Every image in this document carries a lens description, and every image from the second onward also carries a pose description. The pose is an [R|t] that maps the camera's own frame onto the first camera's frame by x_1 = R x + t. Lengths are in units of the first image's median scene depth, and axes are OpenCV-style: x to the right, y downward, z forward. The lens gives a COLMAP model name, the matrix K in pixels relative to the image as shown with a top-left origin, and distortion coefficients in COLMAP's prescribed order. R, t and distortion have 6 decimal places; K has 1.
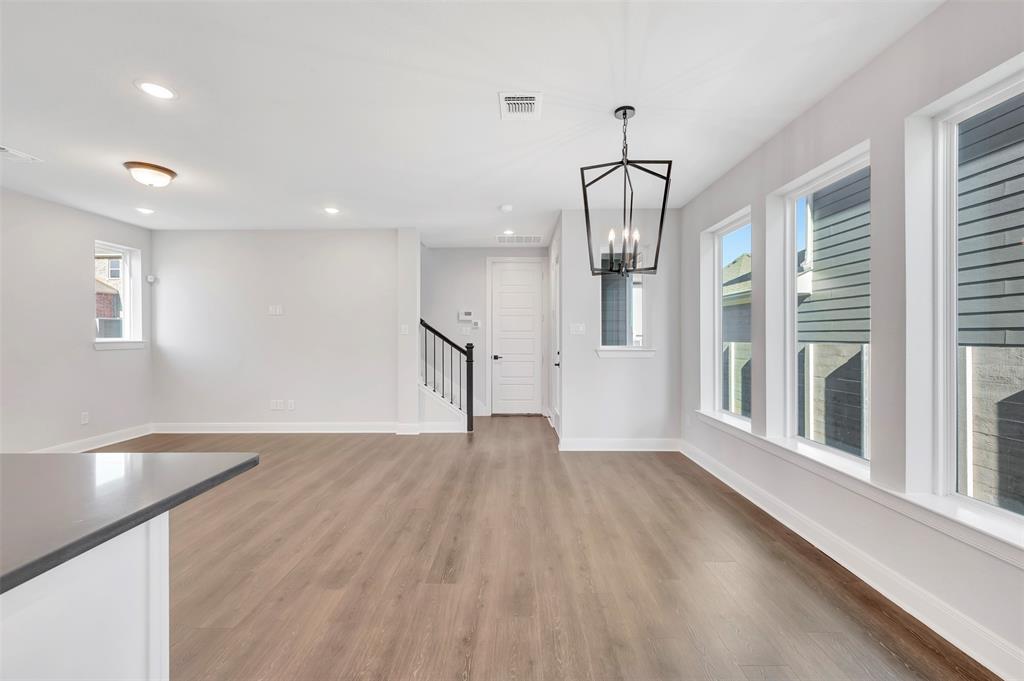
lens RADIAL K [[404.4, 0, 516.2], [0, 404.4, 337.1], [0, 0, 1]] dist [-0.000499, -0.000033]
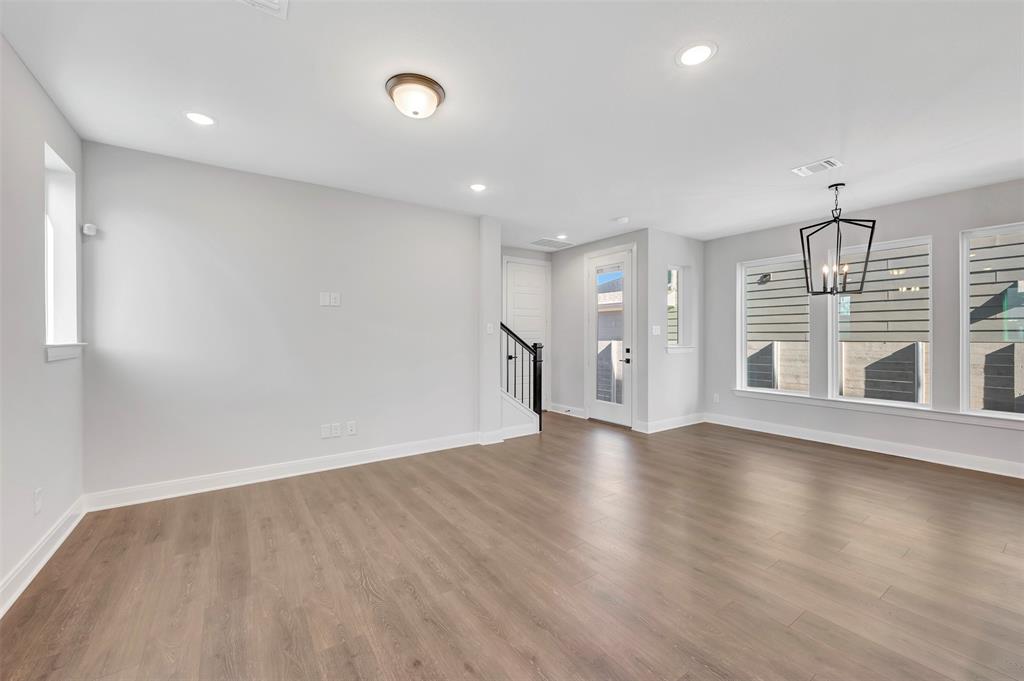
lens RADIAL K [[404.4, 0, 515.4], [0, 404.4, 336.2], [0, 0, 1]] dist [-0.000499, -0.000033]
pose [[0.817770, 0.001372, 0.575543, -0.881340], [0.000666, 0.999994, -0.003329, 0.001795], [-0.575544, 0.003106, 0.817765, 0.260707]]
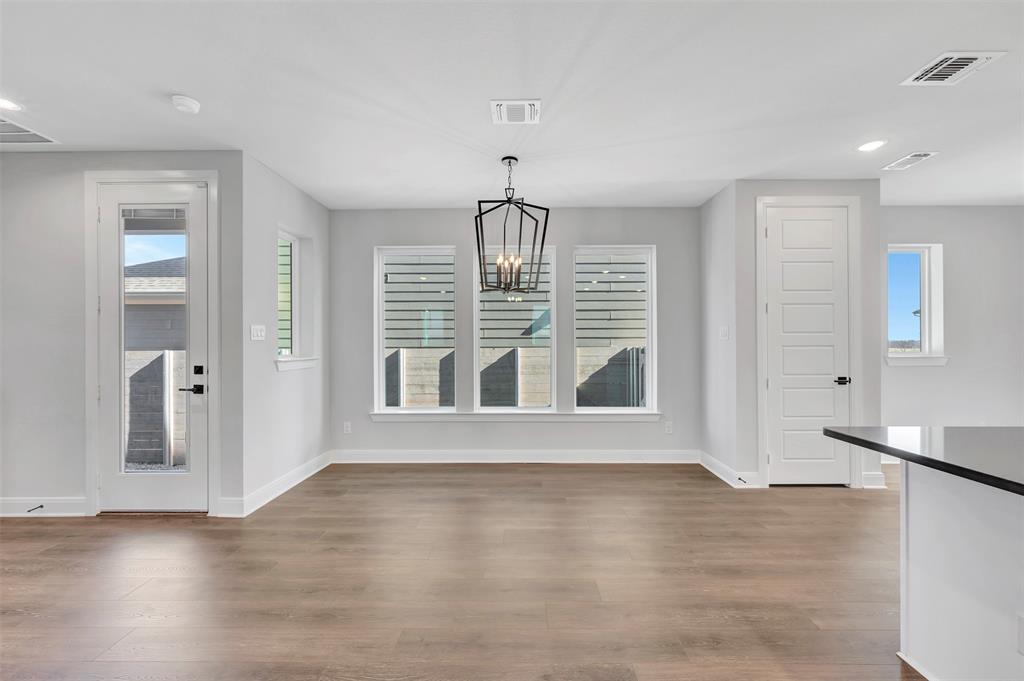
lens RADIAL K [[404.4, 0, 518.0], [0, 404.4, 342.6], [0, 0, 1]] dist [-0.000499, -0.000033]
pose [[0.009146, -0.000274, 0.999958, -0.544252], [0.004412, 0.999990, 0.000233, -0.000684], [-0.999948, 0.004409, 0.009147, 0.545870]]
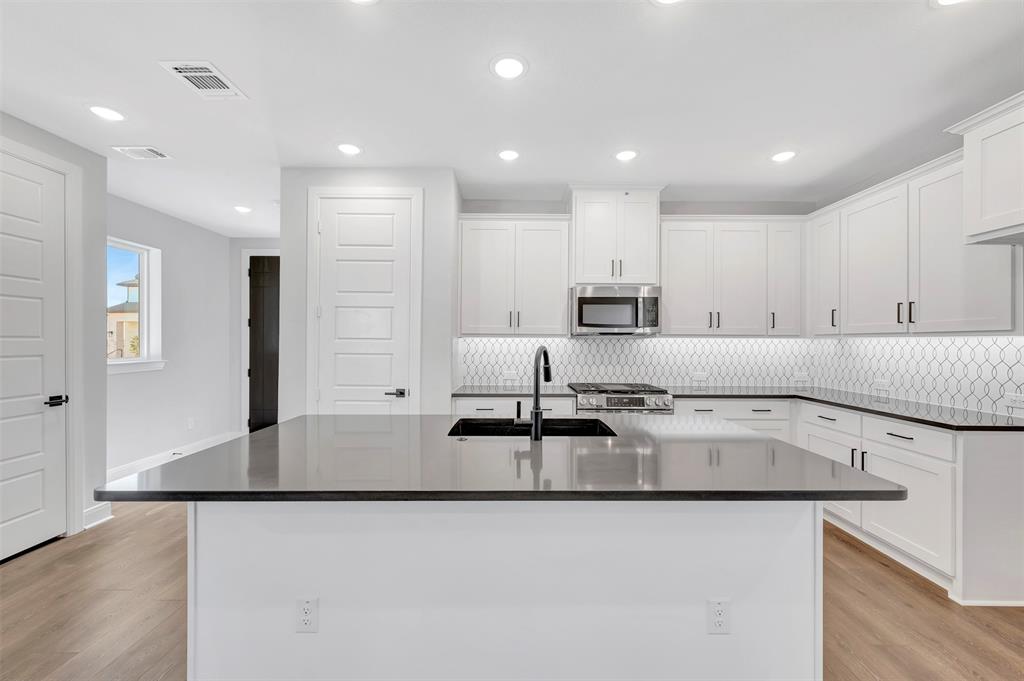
lens RADIAL K [[404.4, 0, 515.7], [0, 404.4, 340.4], [0, 0, 1]] dist [-0.000499, -0.000033]
pose [[-0.999998, -0.002070, 0.000140, -0.431928], [-0.002070, 0.999998, 0.000732, -0.014664], [-0.000142, 0.000731, -1.000000, 0.519935]]
